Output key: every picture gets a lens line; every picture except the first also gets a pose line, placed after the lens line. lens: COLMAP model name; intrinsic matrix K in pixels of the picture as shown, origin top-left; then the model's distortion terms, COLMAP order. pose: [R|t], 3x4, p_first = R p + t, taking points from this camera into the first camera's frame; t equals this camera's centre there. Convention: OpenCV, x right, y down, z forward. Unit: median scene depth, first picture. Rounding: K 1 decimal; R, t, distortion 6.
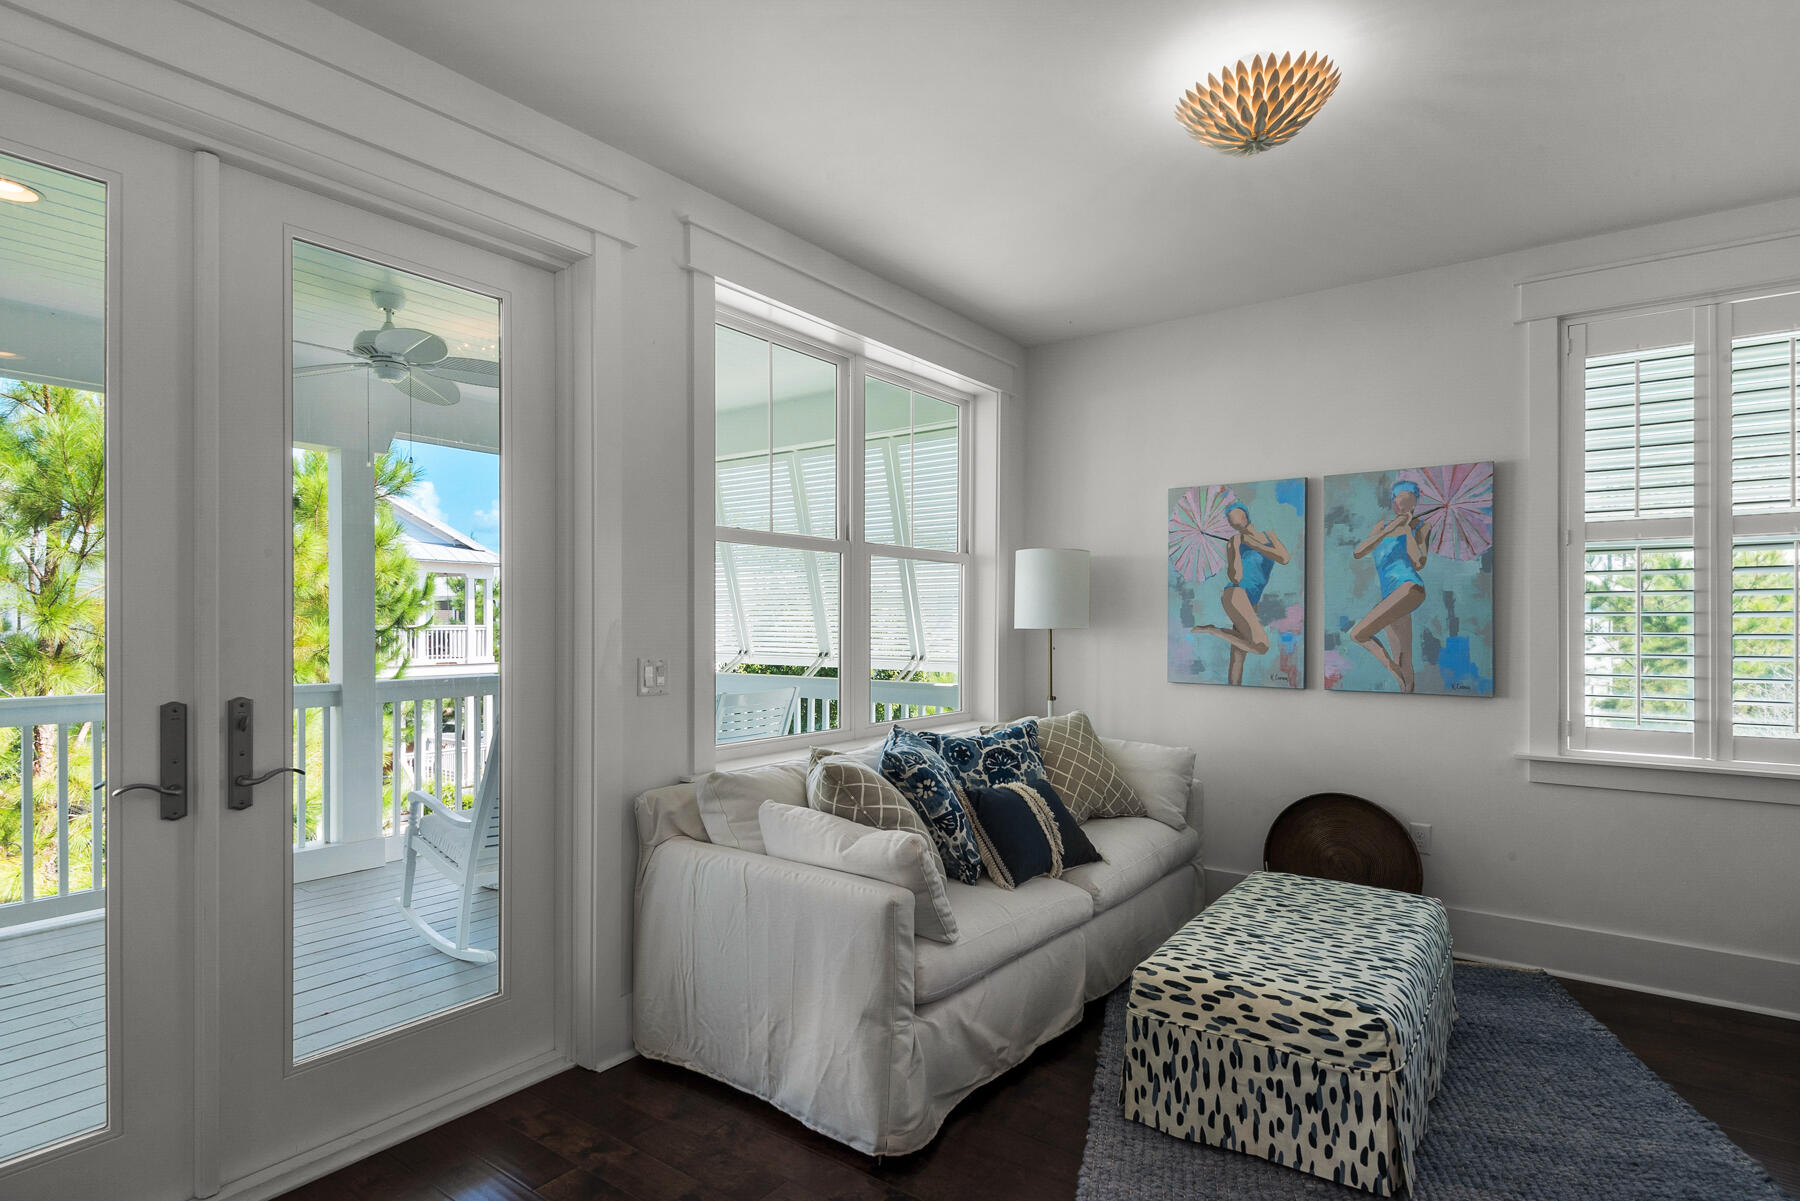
lens RADIAL K [[913.4, 0, 910.3], [0, 913.4, 630.2], [0, 0, 1]] dist [0.001845, 0.000221]
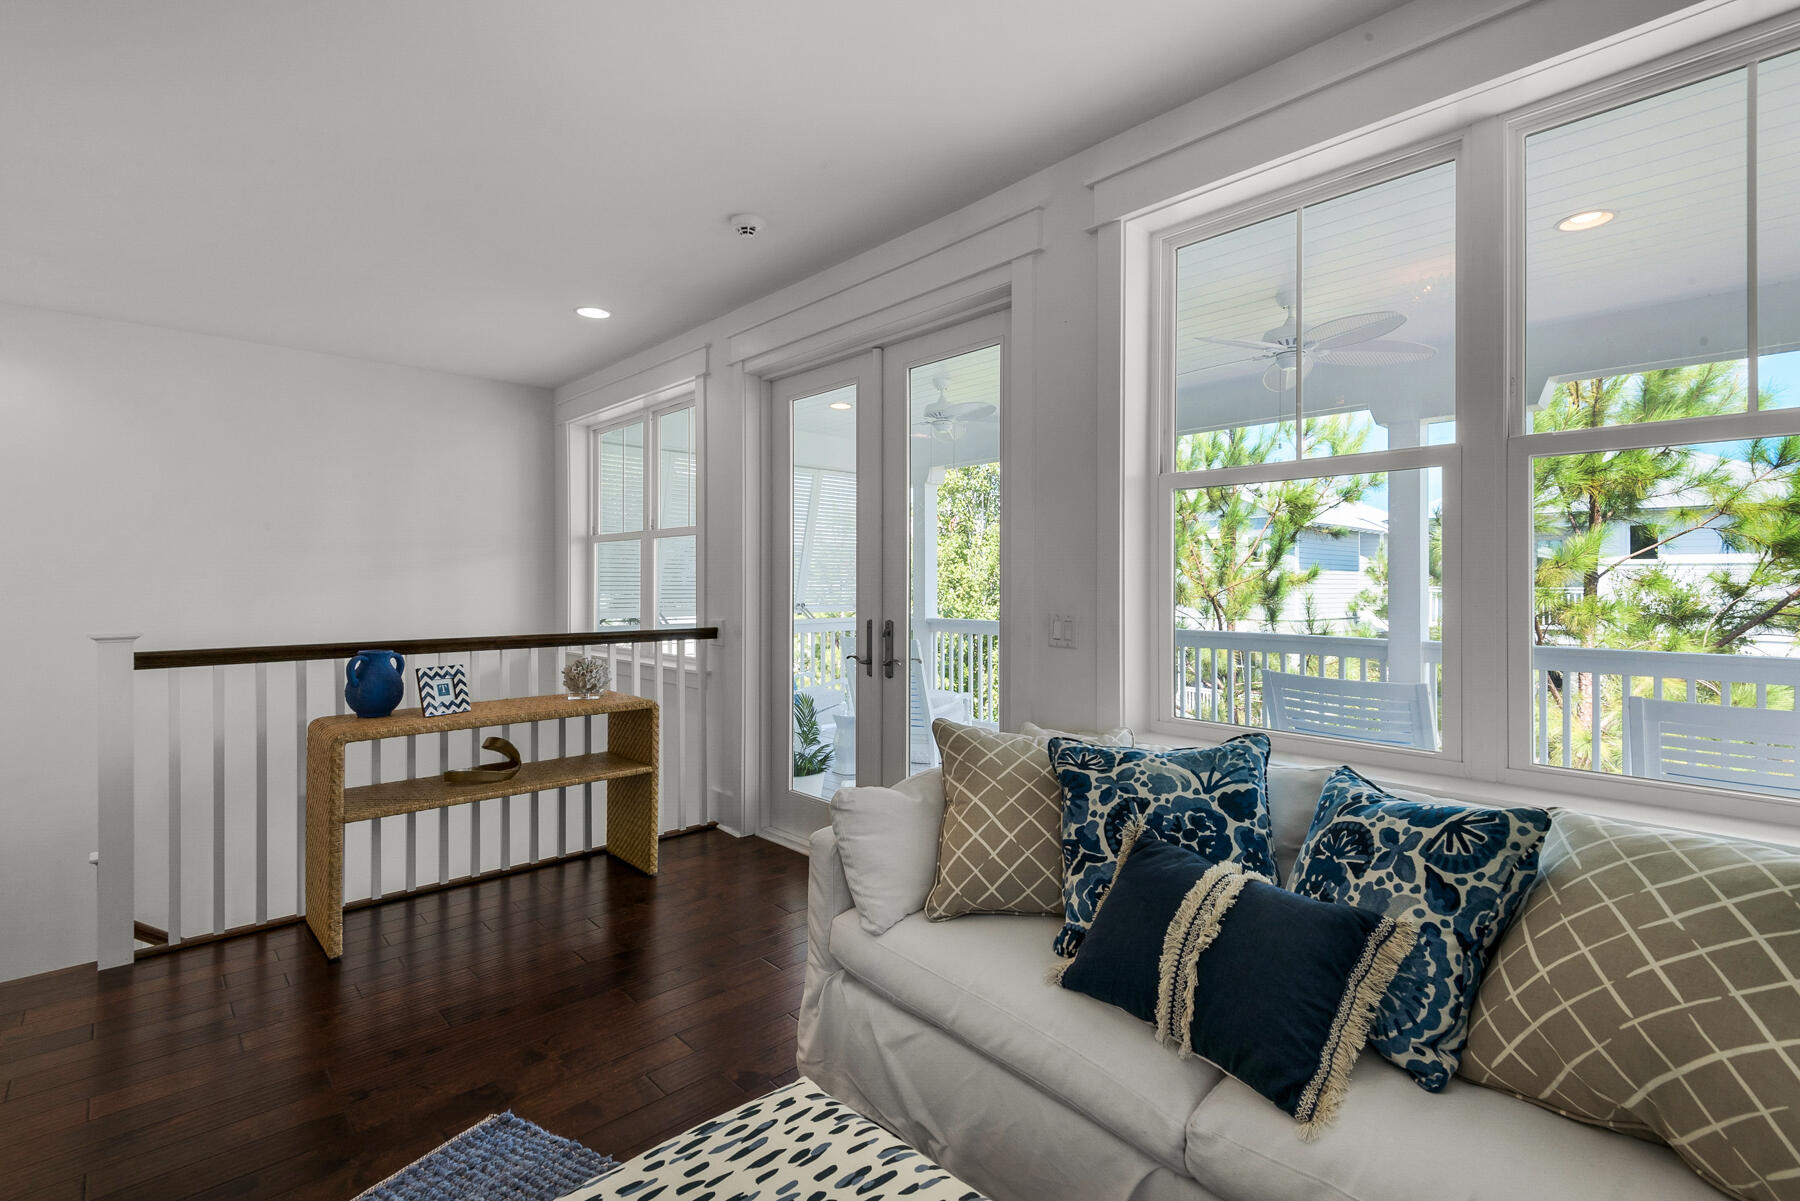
lens RADIAL K [[811.8, 0, 900.1], [0, 811.8, 585.0], [0, 0, 1]] dist [-0.000634, 0.000031]
pose [[-0.187325, 0.001558, -0.982297, 0.698601], [-0.007059, 0.999971, 0.002932, -0.004273], [0.982273, 0.007483, -0.187309, 0.986371]]
